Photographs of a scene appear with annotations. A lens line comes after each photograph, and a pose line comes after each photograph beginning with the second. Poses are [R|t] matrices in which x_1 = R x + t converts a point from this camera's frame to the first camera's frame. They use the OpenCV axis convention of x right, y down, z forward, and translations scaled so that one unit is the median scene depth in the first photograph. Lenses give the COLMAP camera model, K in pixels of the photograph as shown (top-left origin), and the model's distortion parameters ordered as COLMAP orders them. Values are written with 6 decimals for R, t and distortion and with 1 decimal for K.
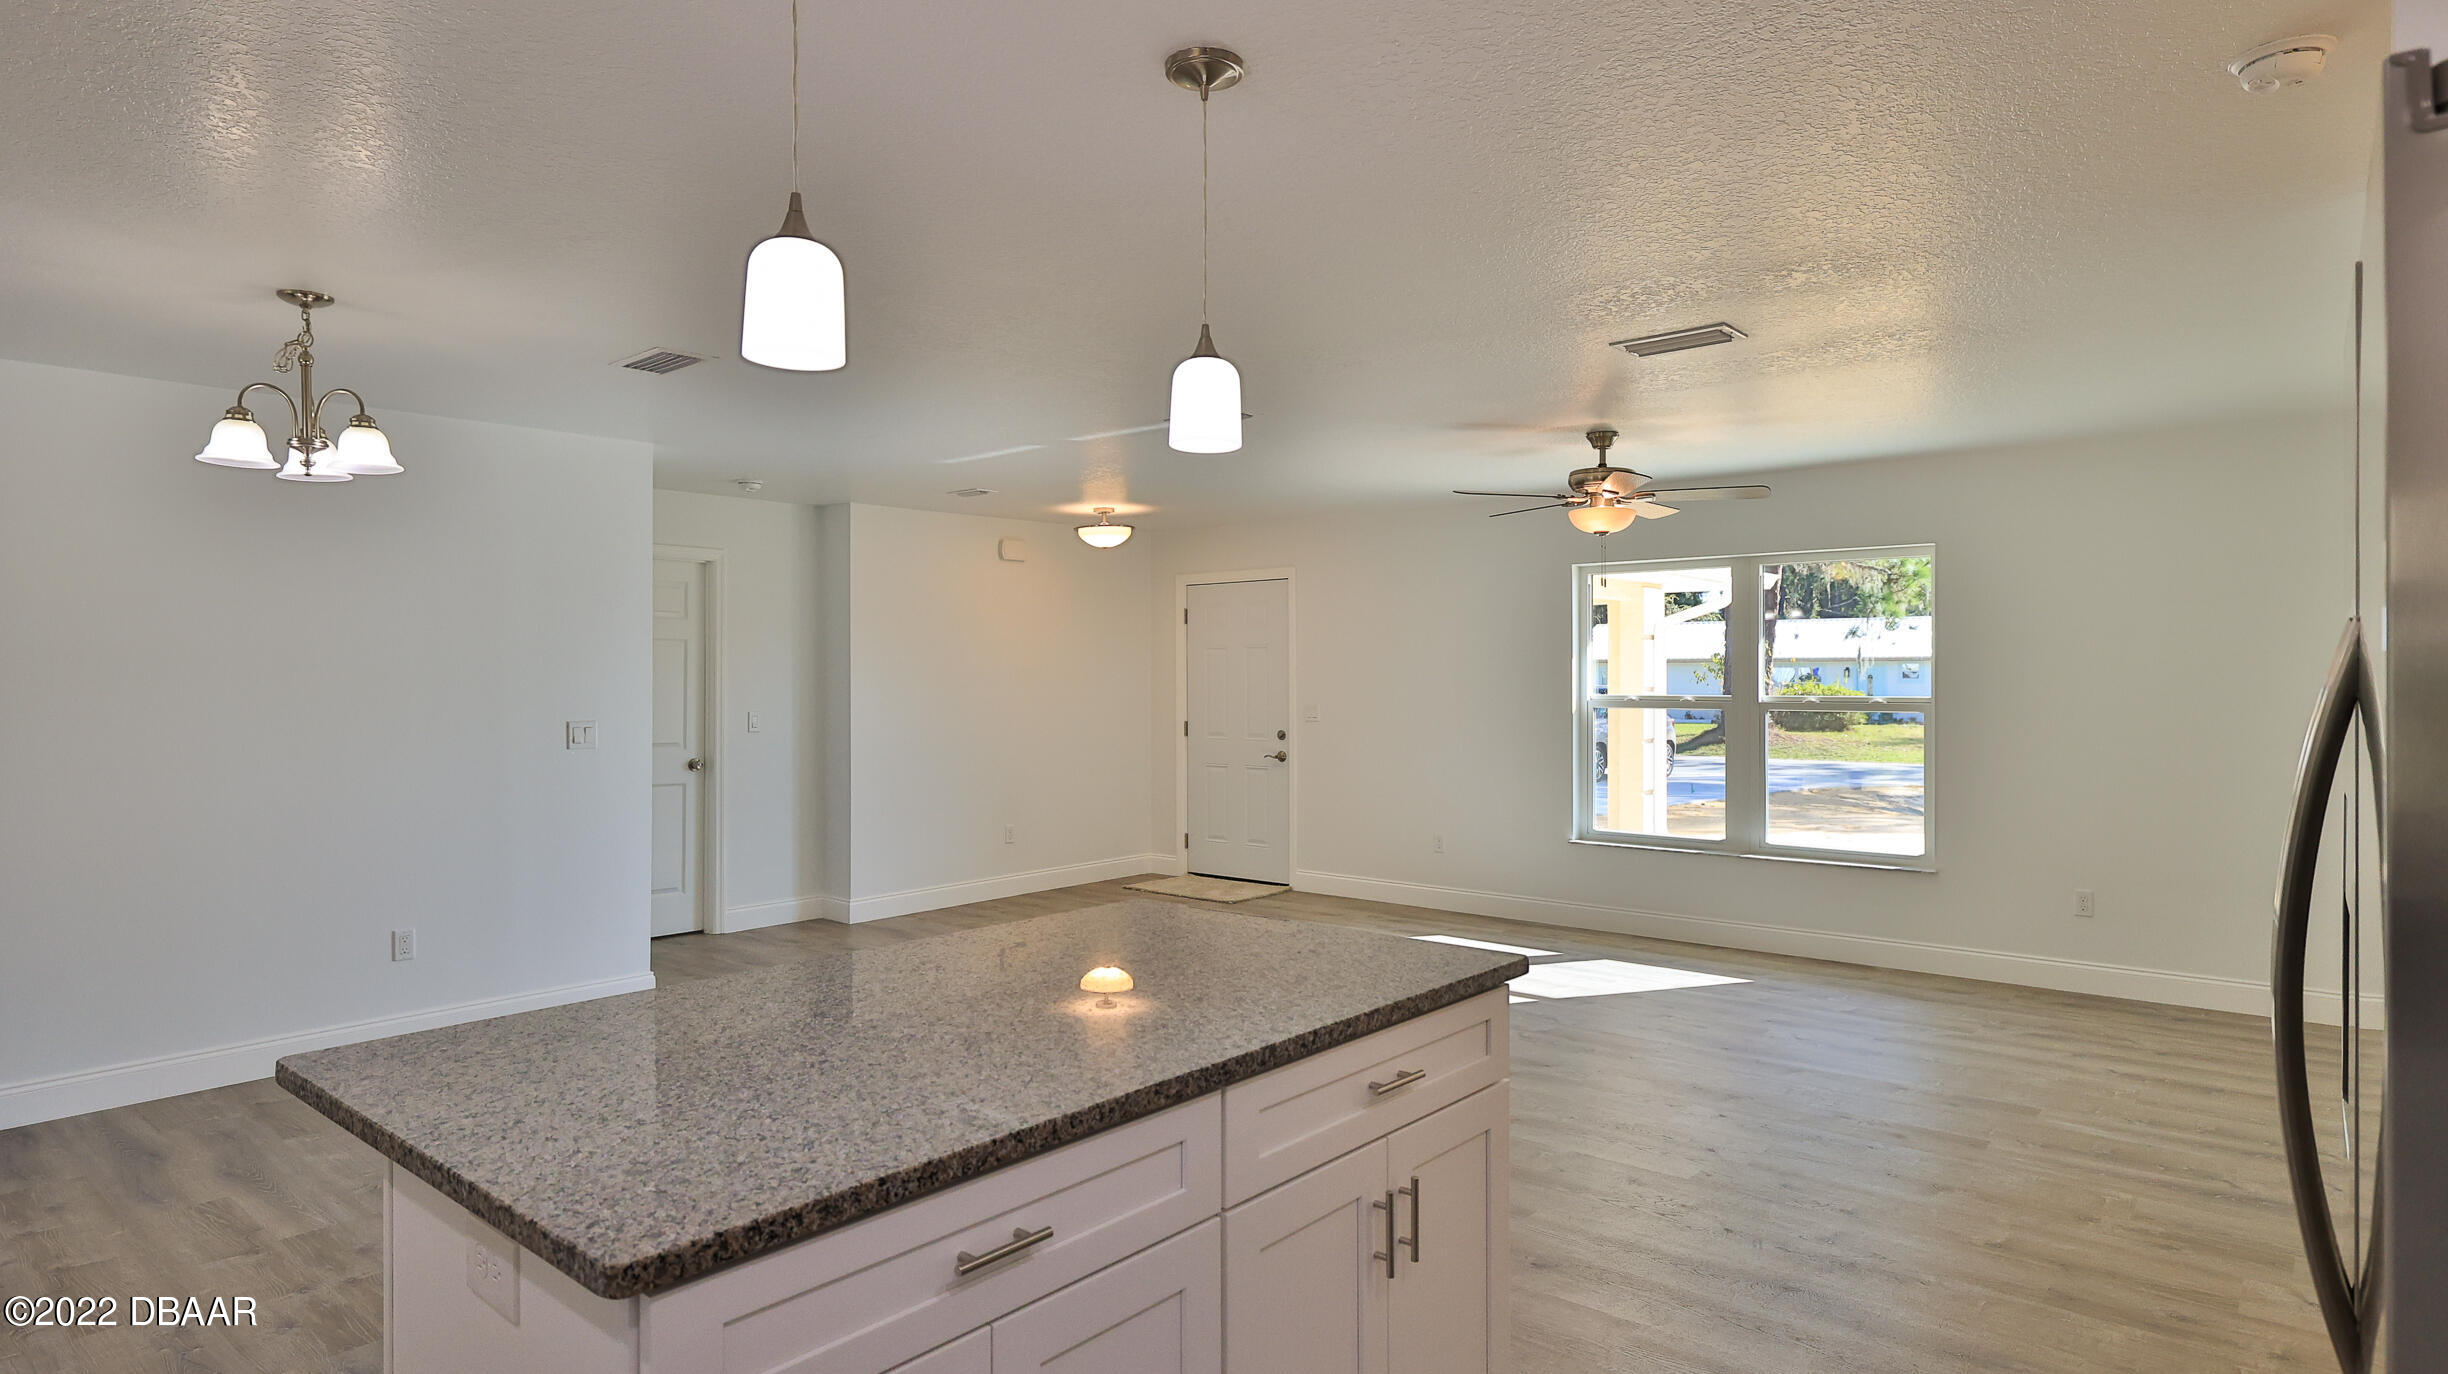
lens RADIAL K [[1332.0, 0, 1212.6], [0, 1332.0, 692.7], [0, 0, 1]] dist [0.005840, 0.000083]
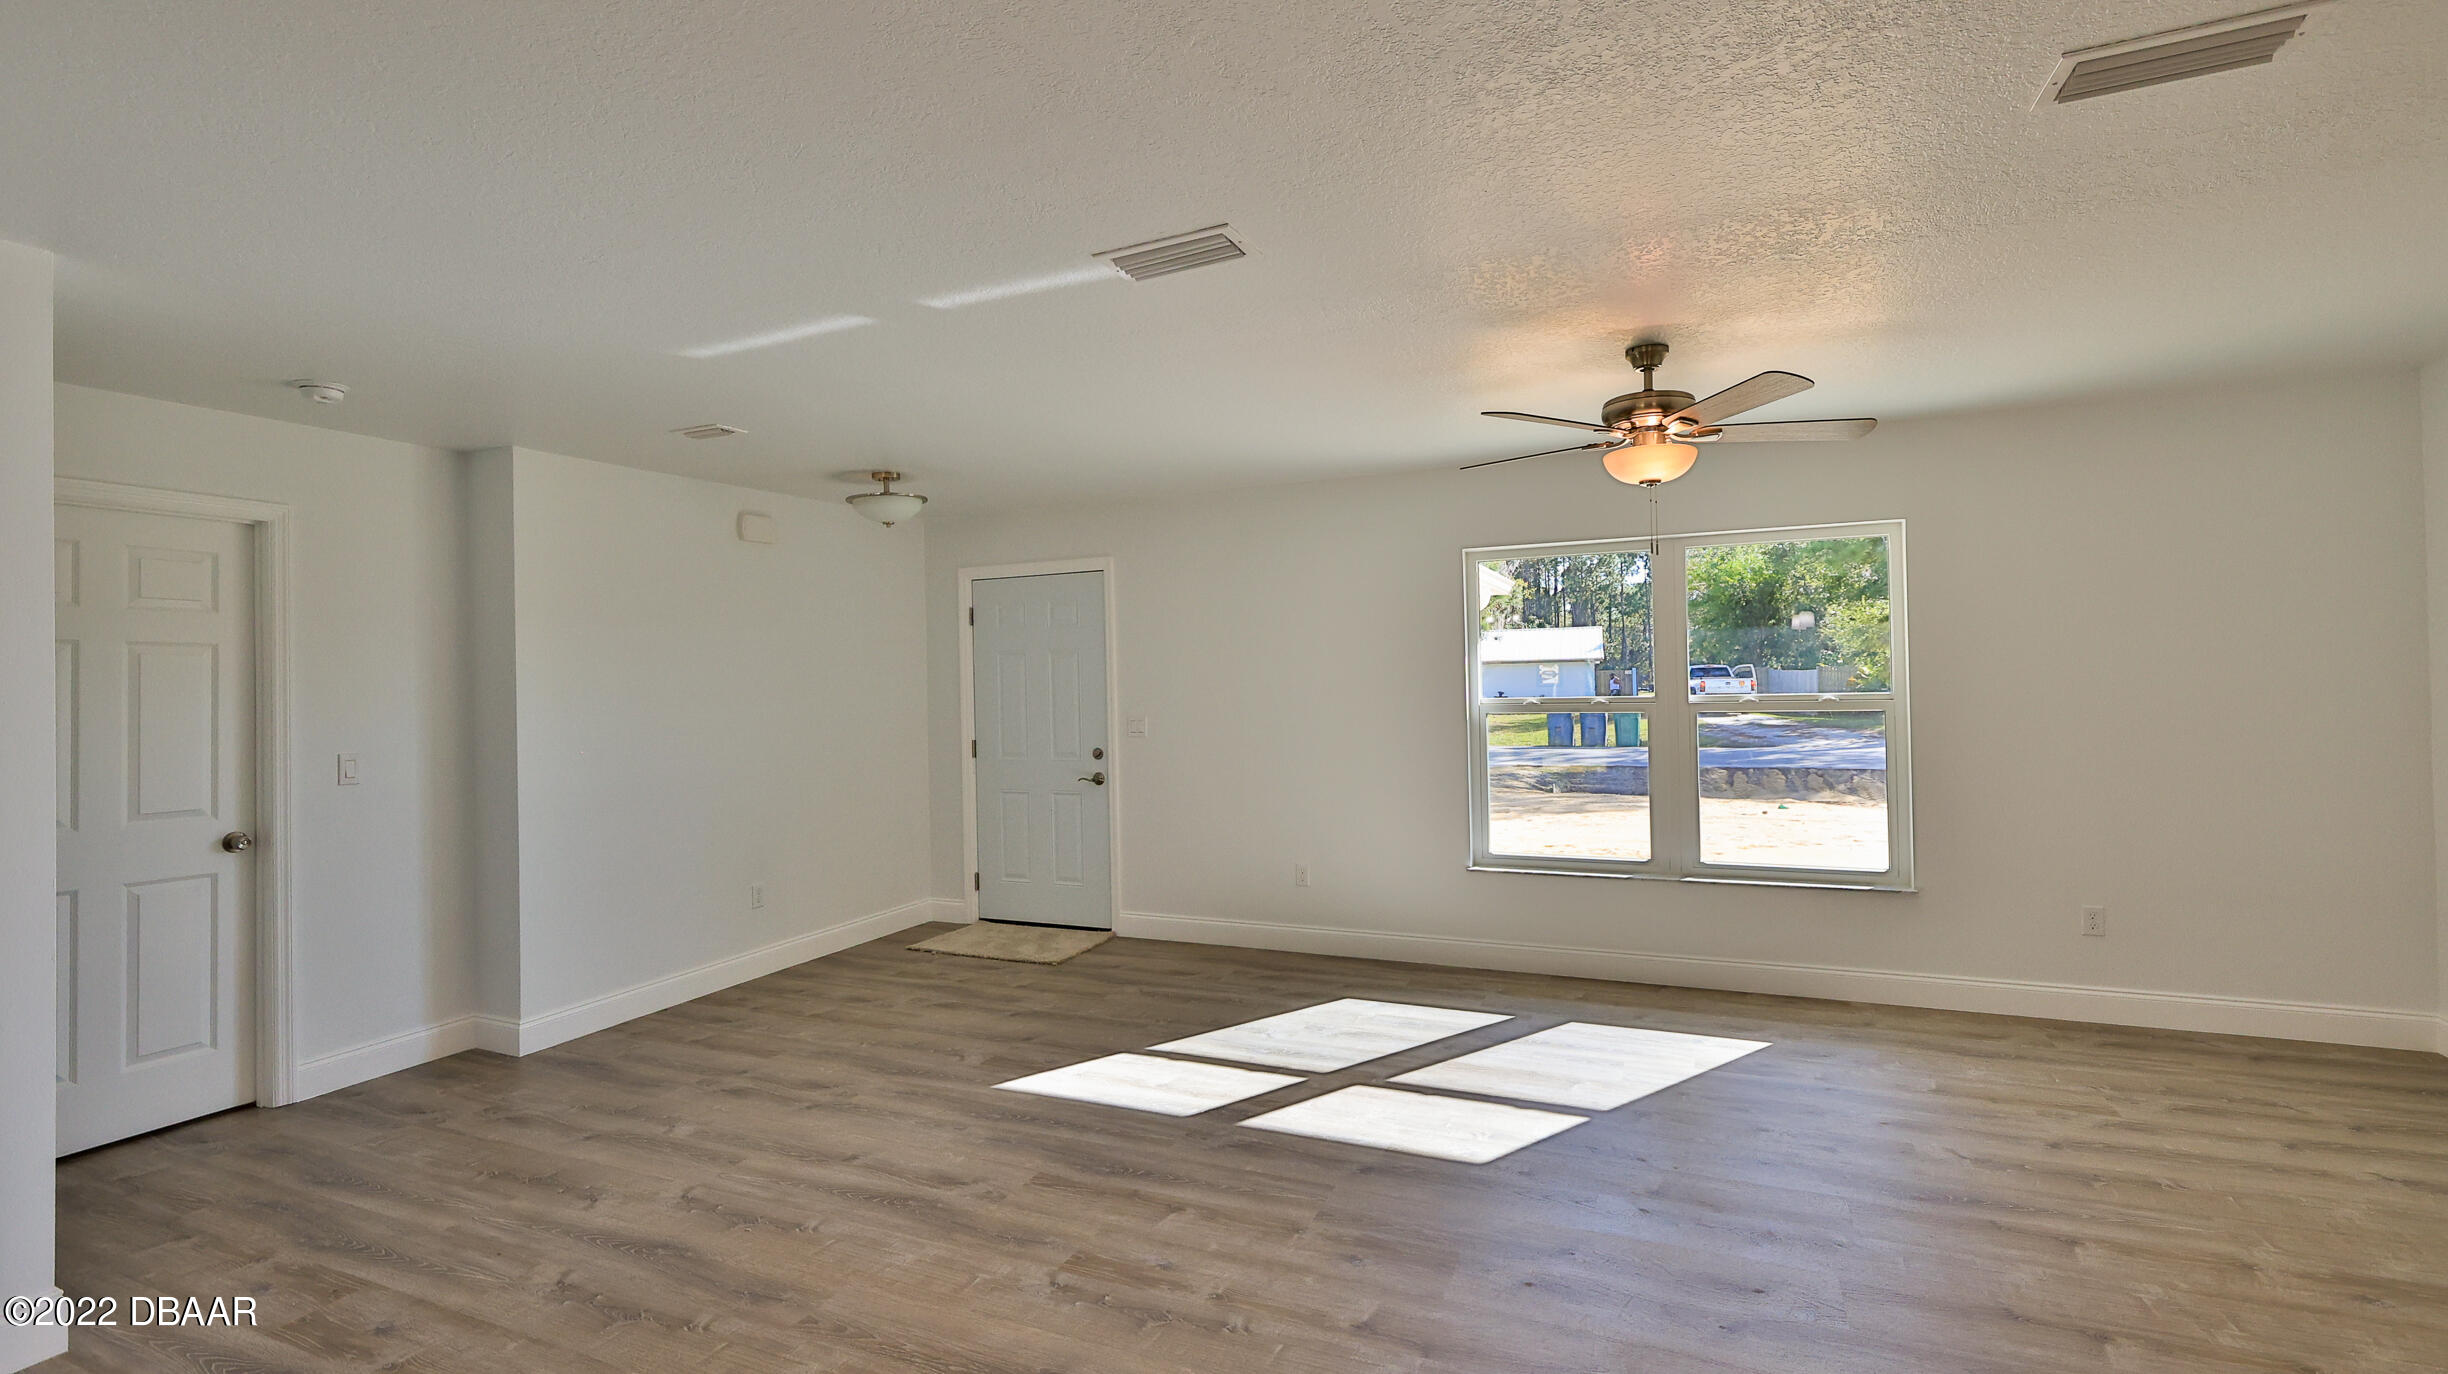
lens RADIAL K [[1083.5, 0, 1210.1], [0, 1083.5, 676.3], [0, 0, 1]] dist [0.000262, -0.000128]
pose [[0.959315, -0.017619, 0.281787, -0.087877], [0.023266, 0.999590, -0.016708, -0.005133], [-0.281377, 0.022584, 0.959332, 0.374144]]
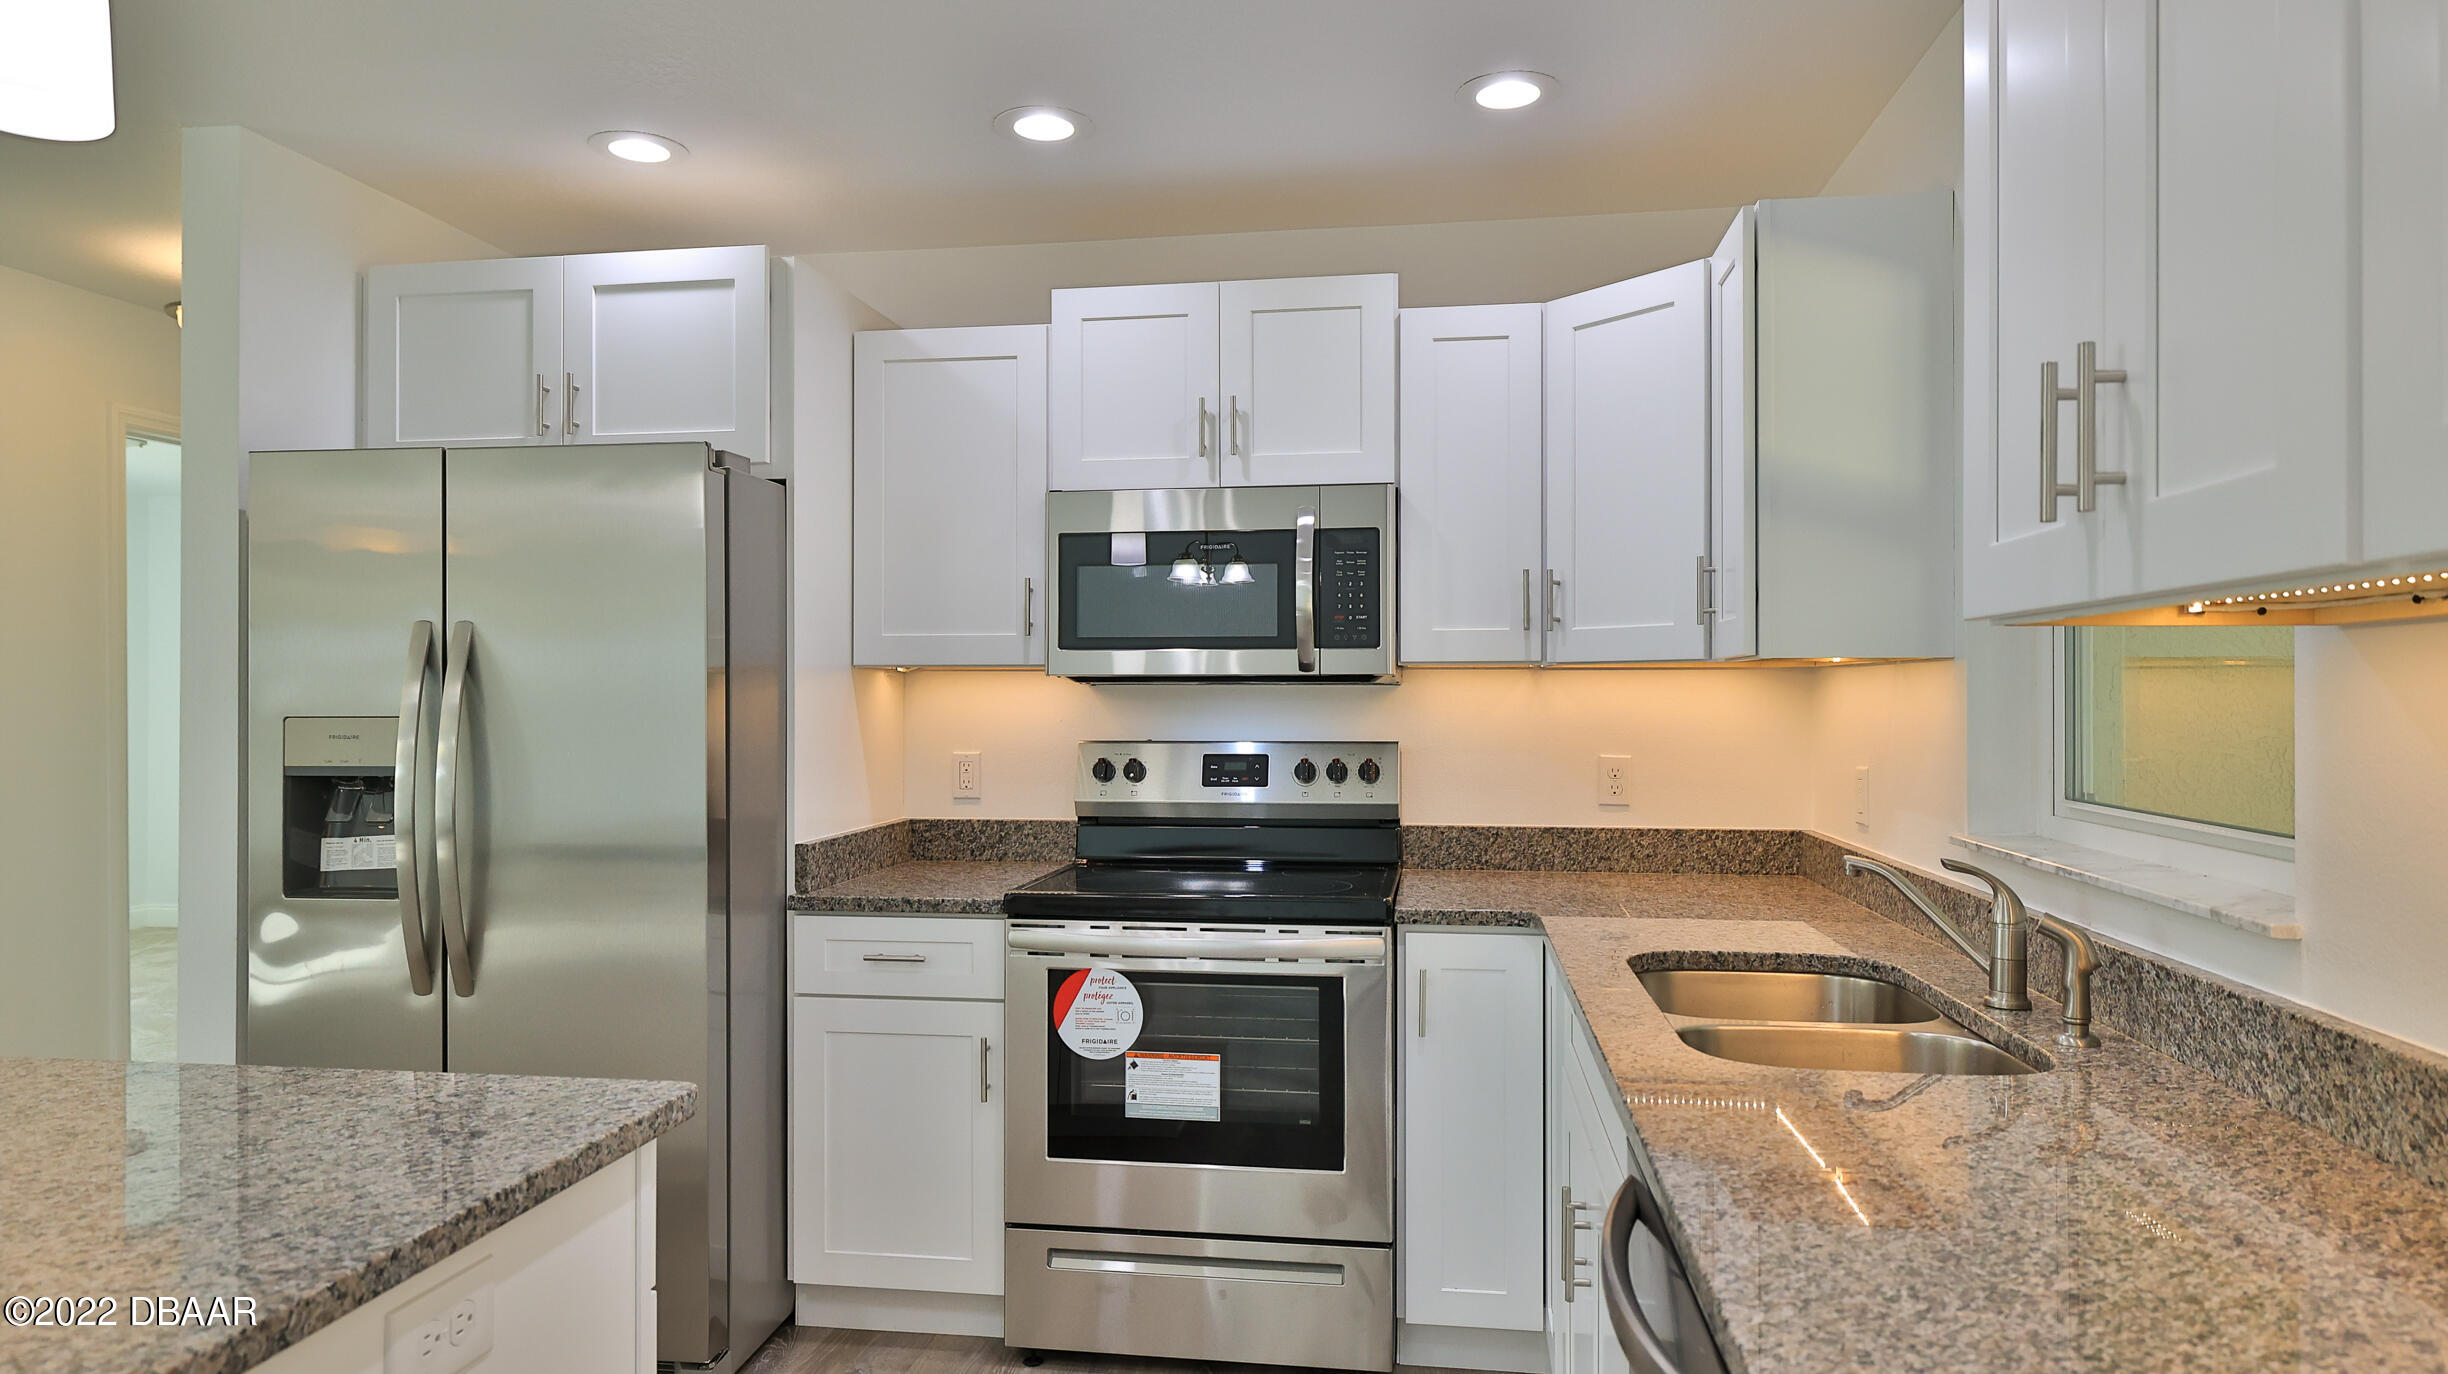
lens RADIAL K [[1475.0, 0, 1222.7], [0, 1475.0, 684.5], [0, 0, 1]] dist [0.020479, 0.000156]
pose [[-0.541548, 0.007485, 0.840636, -0.284719], [0.013981, 0.999902, 0.000104, 0.010878], [-0.840553, 0.011809, -0.541600, 0.203916]]
